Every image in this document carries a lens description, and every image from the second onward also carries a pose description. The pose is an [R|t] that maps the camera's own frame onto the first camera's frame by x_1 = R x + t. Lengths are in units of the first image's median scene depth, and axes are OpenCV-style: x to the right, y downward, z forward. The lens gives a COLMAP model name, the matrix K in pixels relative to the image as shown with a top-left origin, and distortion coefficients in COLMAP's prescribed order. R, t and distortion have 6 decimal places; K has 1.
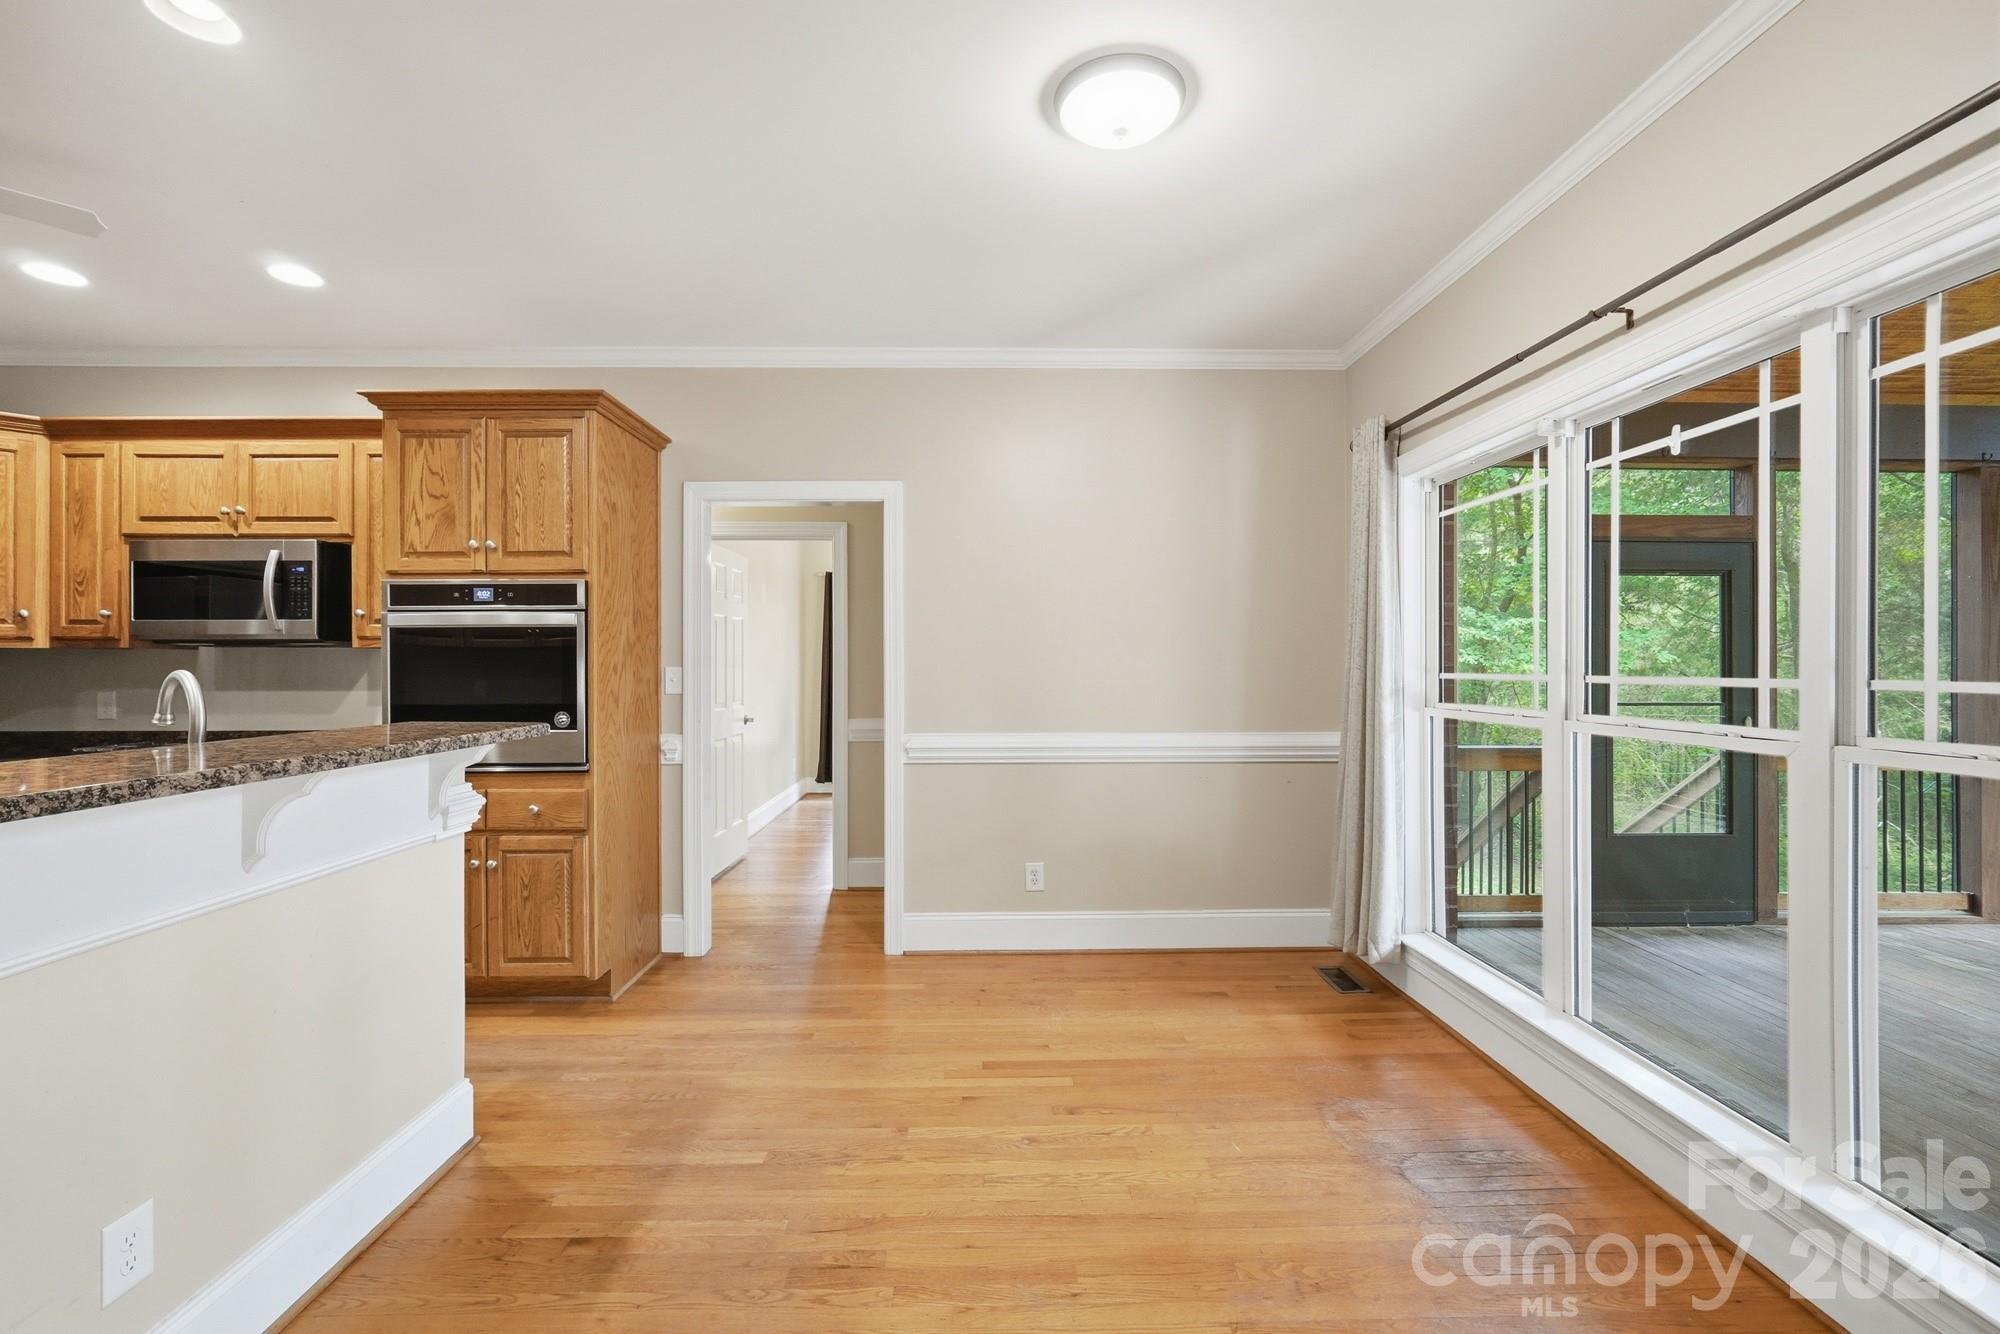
lens RADIAL K [[847.1, 0, 995.7], [0, 847.1, 669.5], [0, 0, 1]] dist [-0.012334, 0.007753]
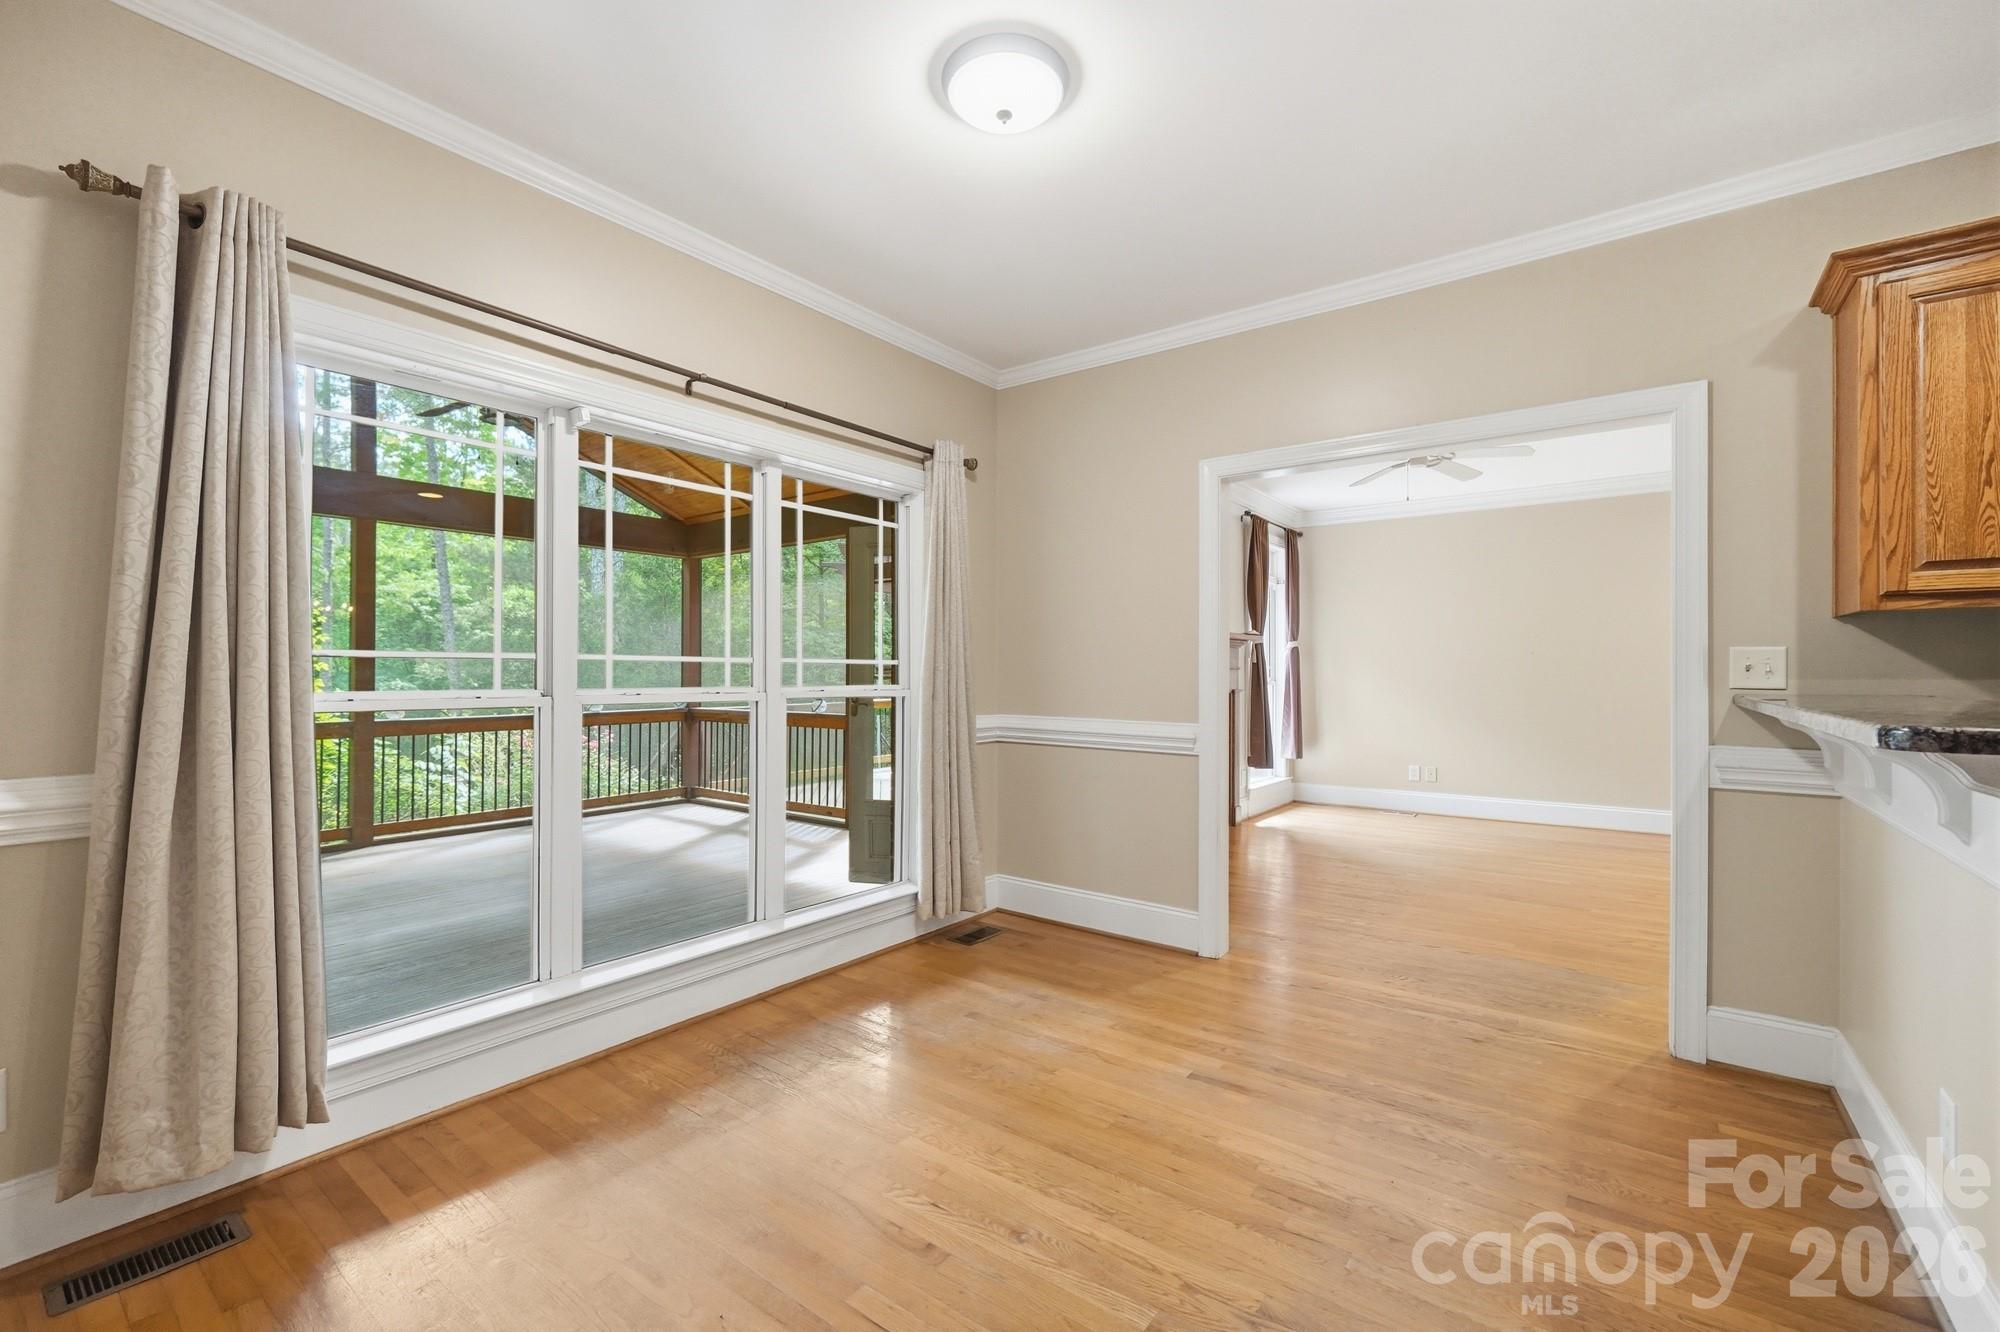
lens RADIAL K [[847.1, 0, 995.7], [0, 847.1, 668.5], [0, 0, 1]] dist [-0.012334, 0.007753]
pose [[-0.771811, -0.002423, 0.635848, -0.327072], [-0.001802, 0.999997, 0.001623, 0.017871], [-0.635850, 0.000107, -0.771813, 1.194714]]
